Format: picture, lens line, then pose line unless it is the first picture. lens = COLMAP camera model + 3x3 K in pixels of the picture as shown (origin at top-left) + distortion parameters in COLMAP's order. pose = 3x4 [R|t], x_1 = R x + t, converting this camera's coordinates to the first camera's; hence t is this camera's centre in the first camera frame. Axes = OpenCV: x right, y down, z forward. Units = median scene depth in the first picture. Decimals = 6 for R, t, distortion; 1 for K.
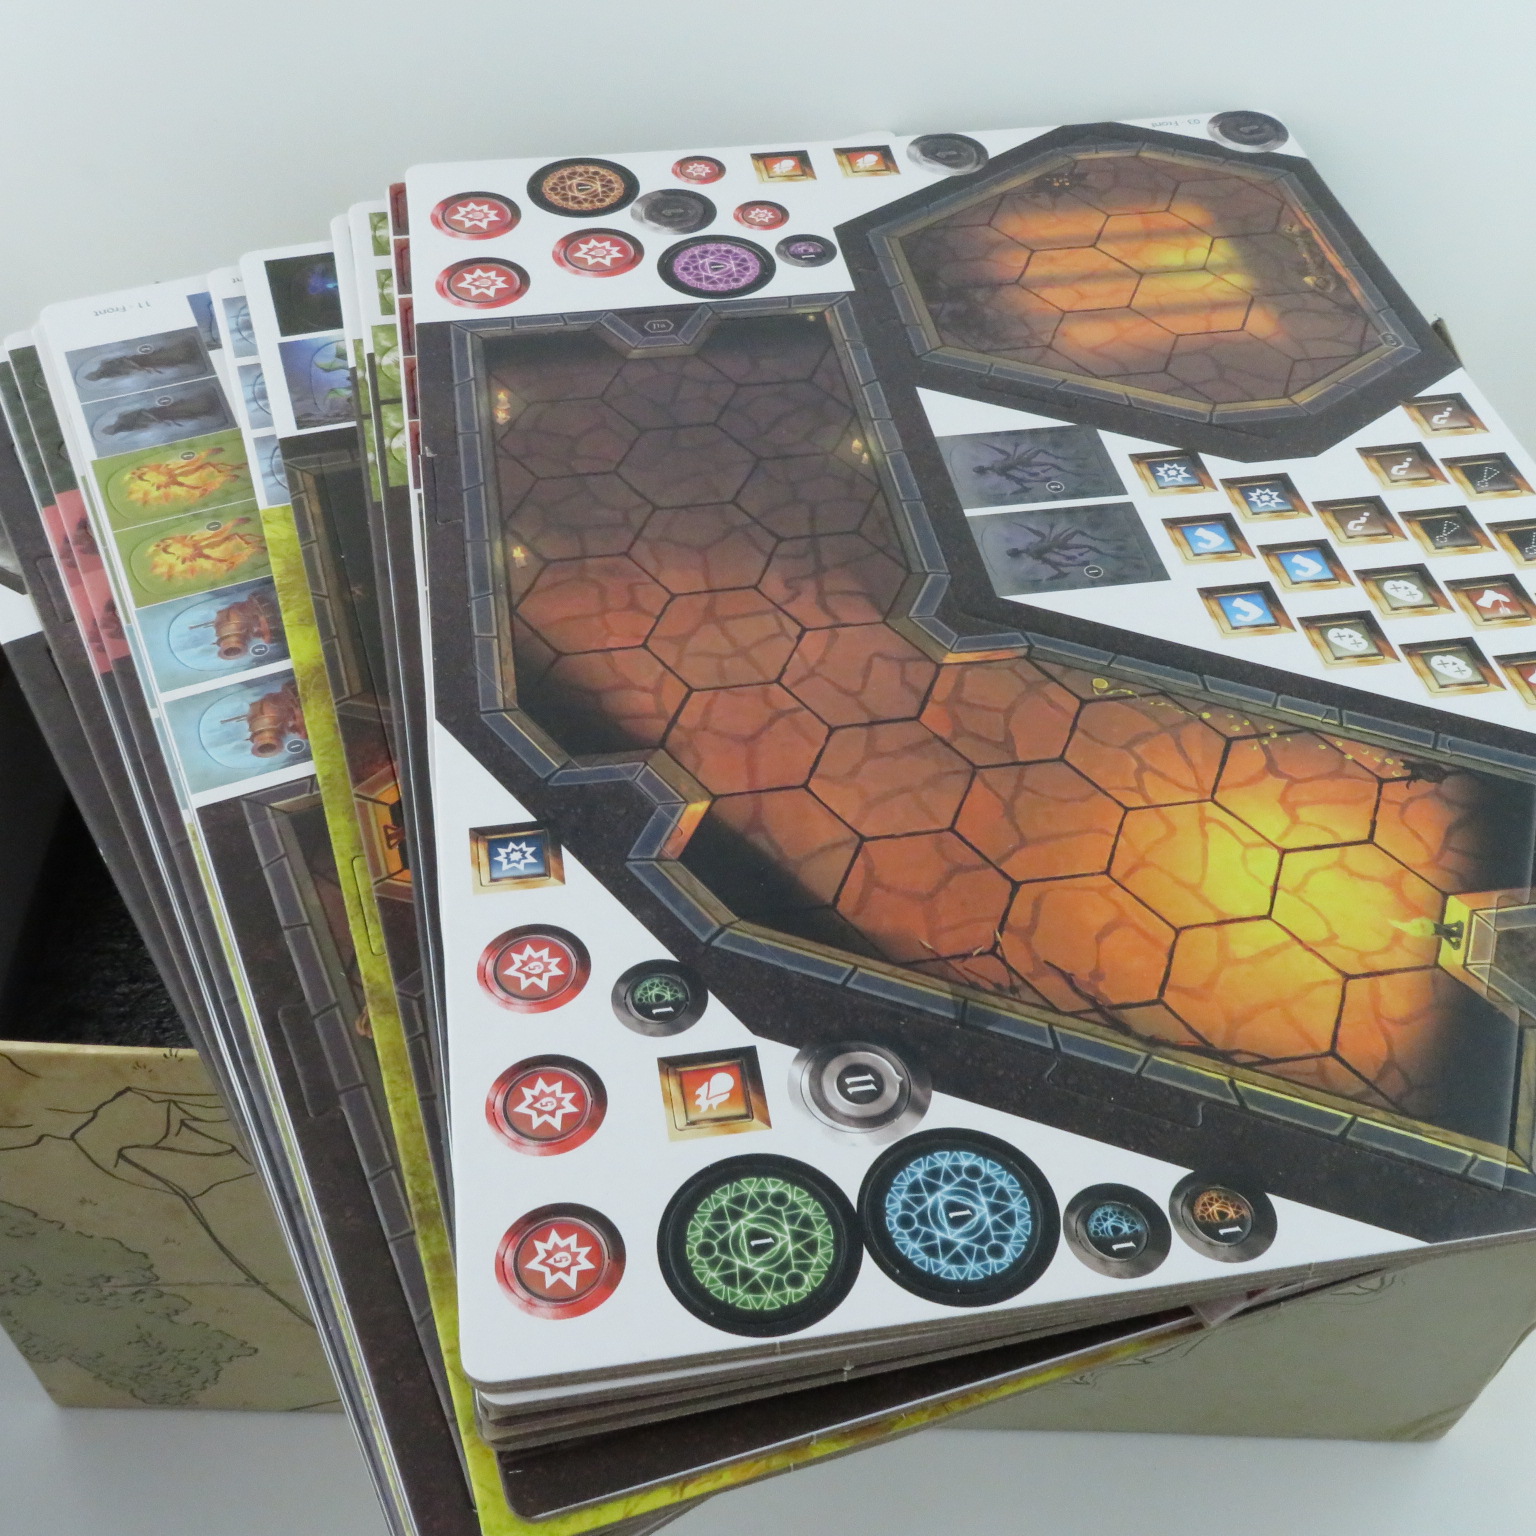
lens RADIAL K [[1778.5, 0, 779.4], [0, 1778.5, 784.7], [0, 0, 1]] dist [-0.001512, 0.000000]
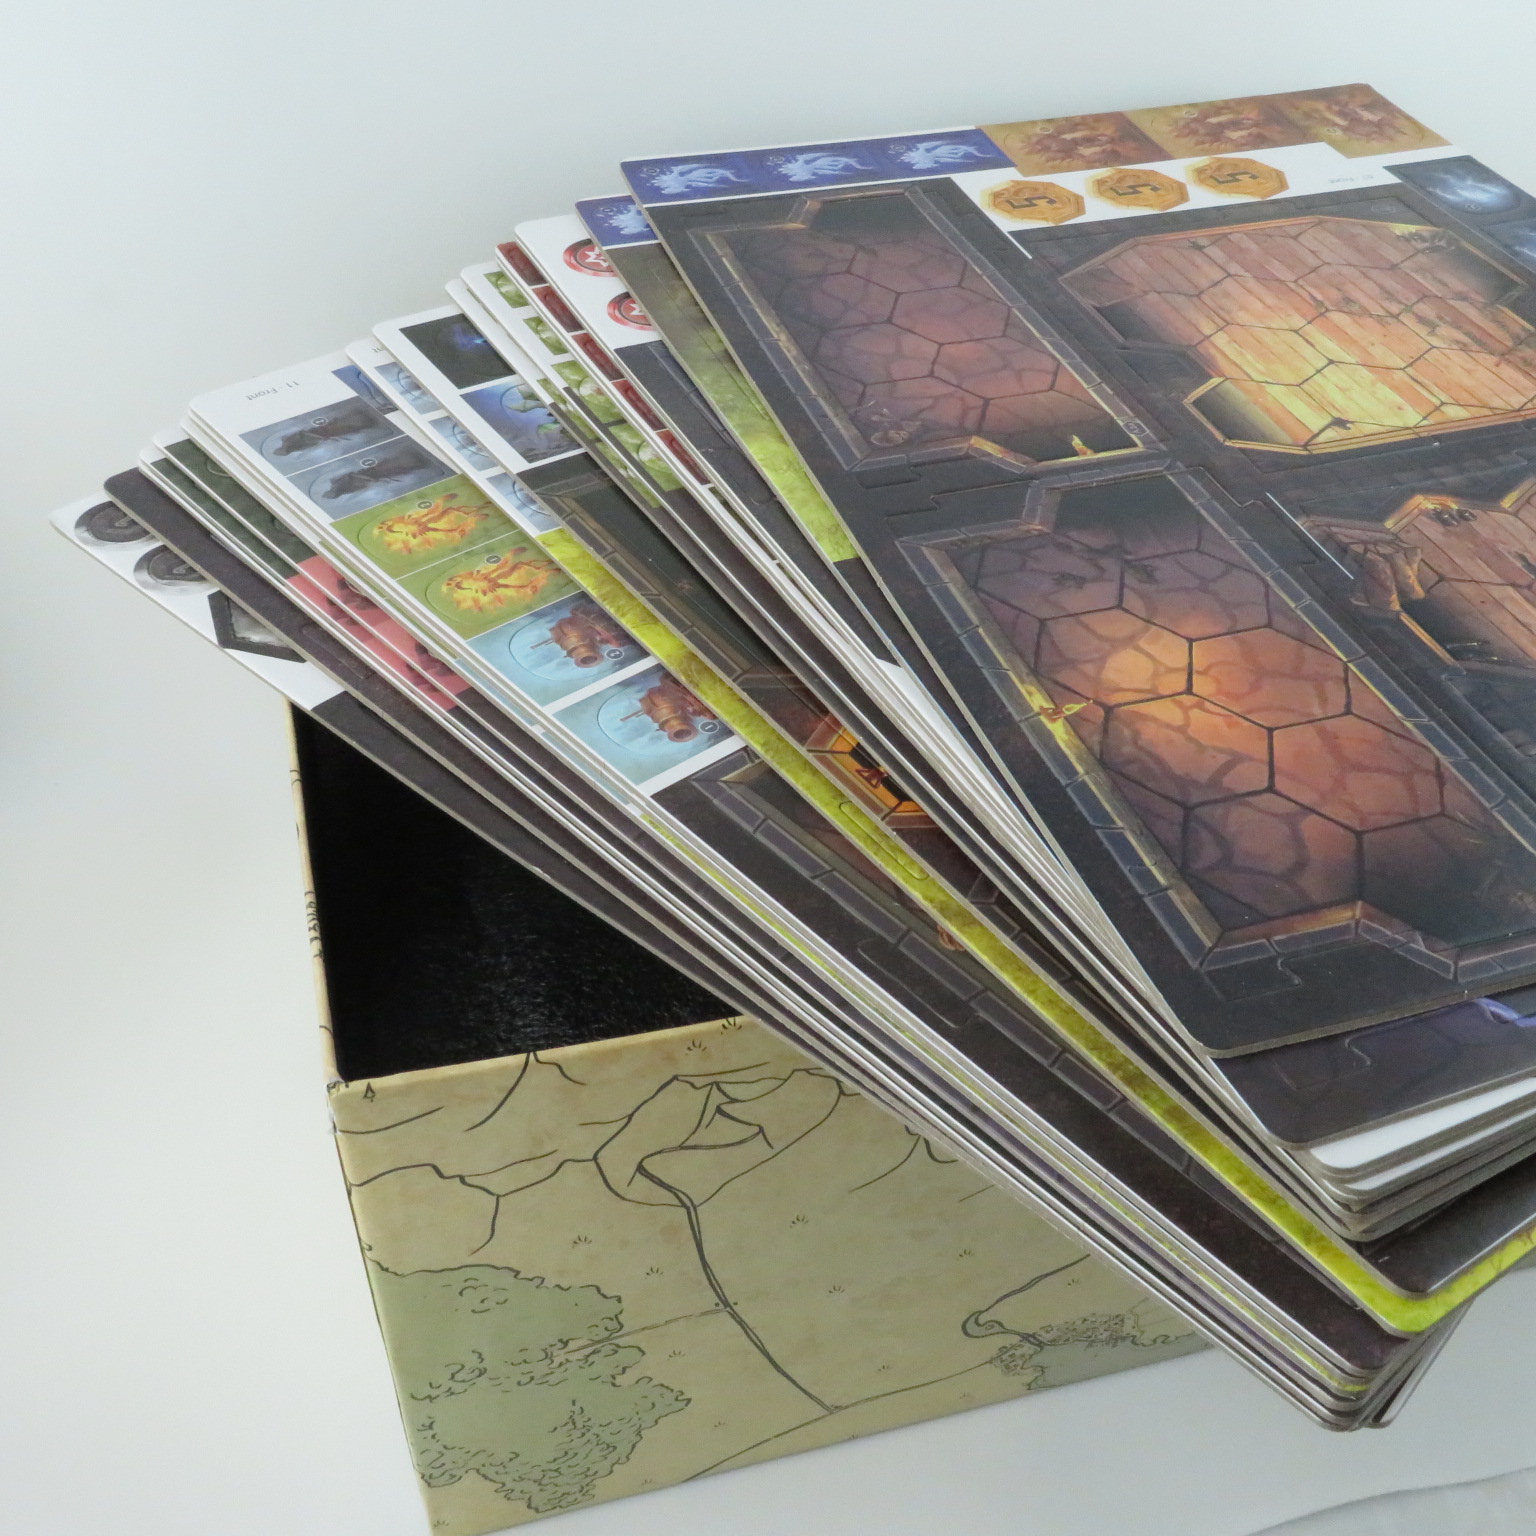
lens RADIAL K [[1778.5, 0, 773.7], [0, 1778.5, 756.2], [0, 0, 1]] dist [-0.001512, 0.000000]
pose [[0.959778, -0.181242, 0.214422, -0.391579], [0.203715, 0.975100, -0.087637, 0.076404], [-0.193199, 0.127793, 0.972802, 0.028543]]
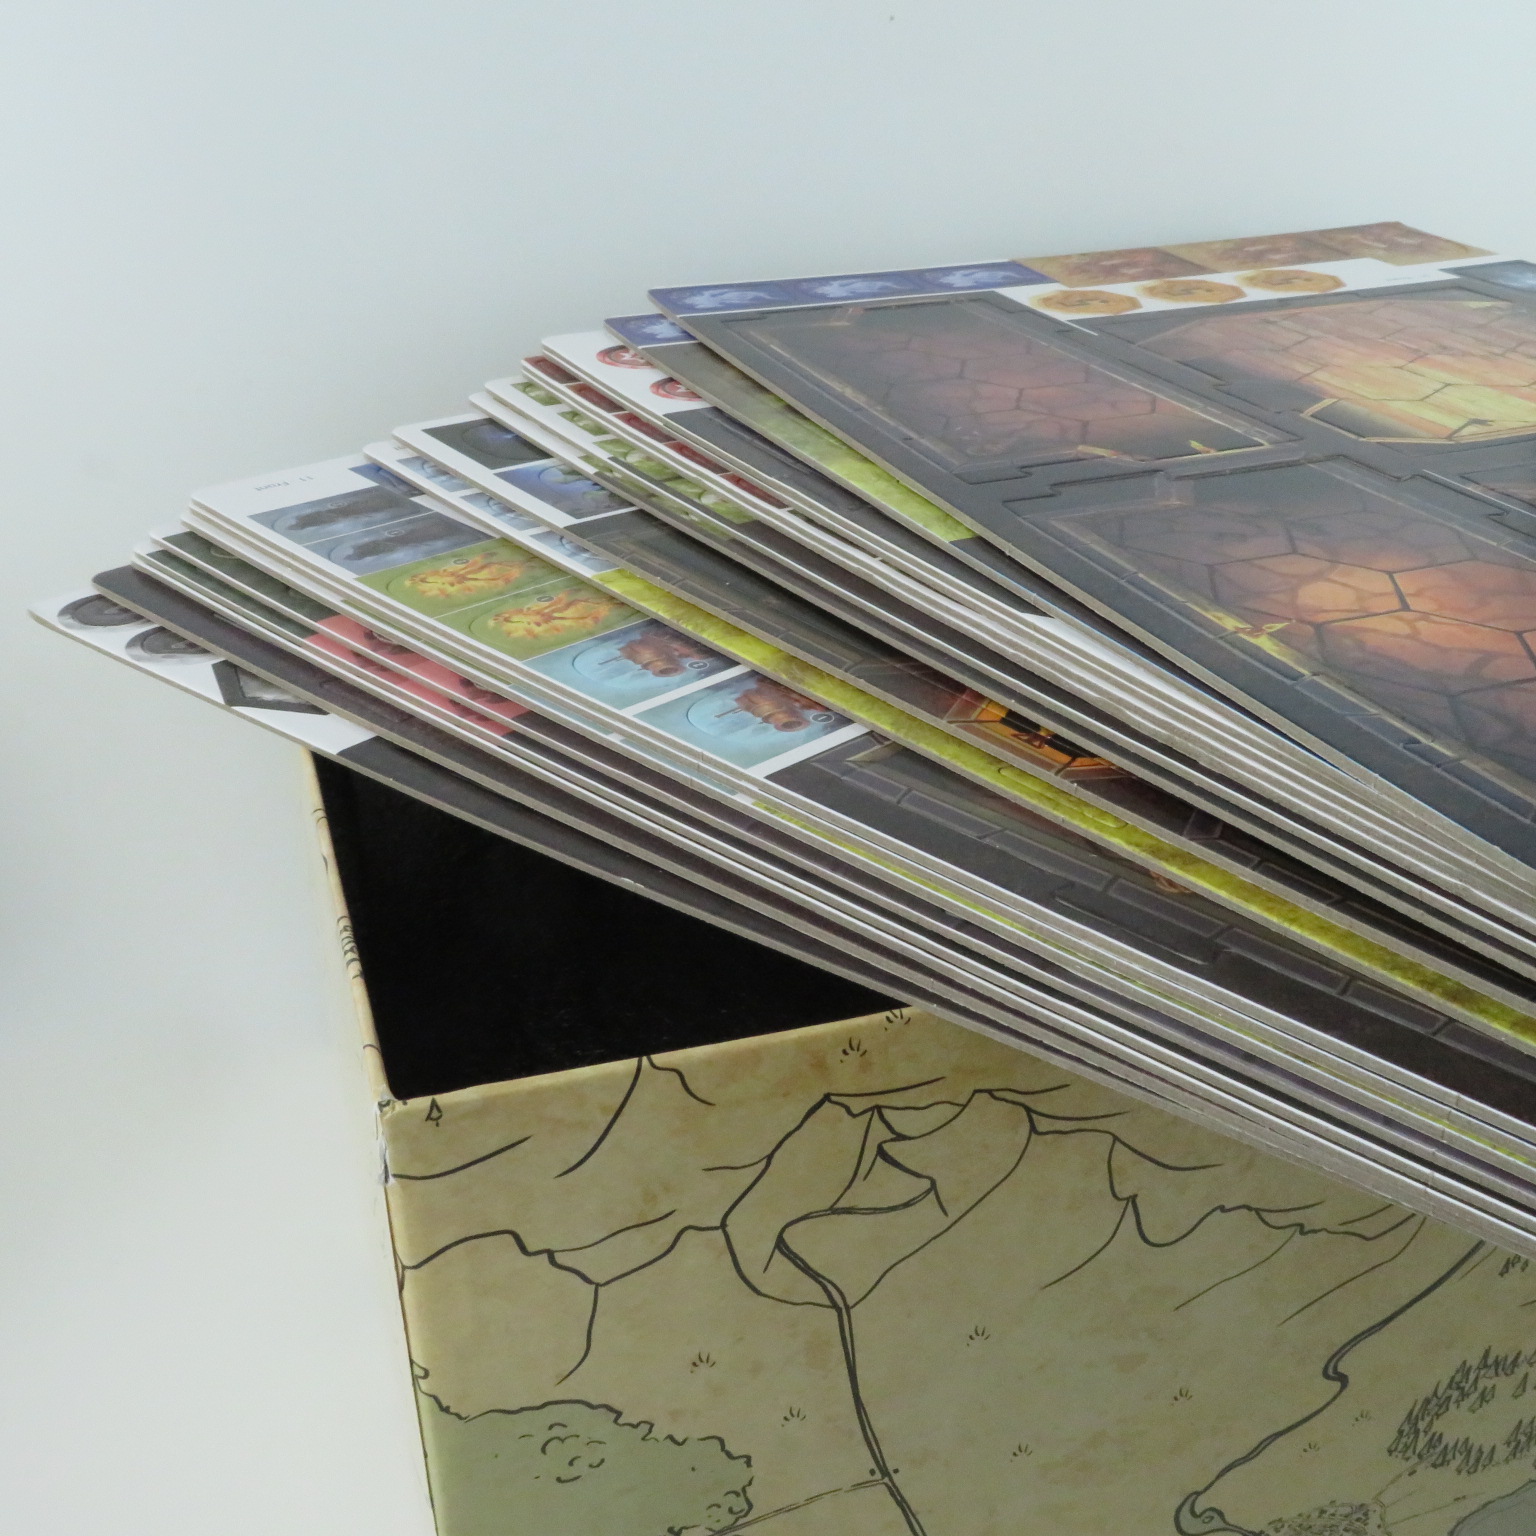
lens RADIAL K [[1778.5, 0, 773.2], [0, 1778.5, 745.7], [0, 0, 1]] dist [-0.001512, 0.000000]
pose [[0.945418, -0.172092, 0.276711, -0.453020], [0.257936, 0.914143, -0.312747, 0.209052], [-0.199132, 0.367051, 0.908636, 0.225249]]
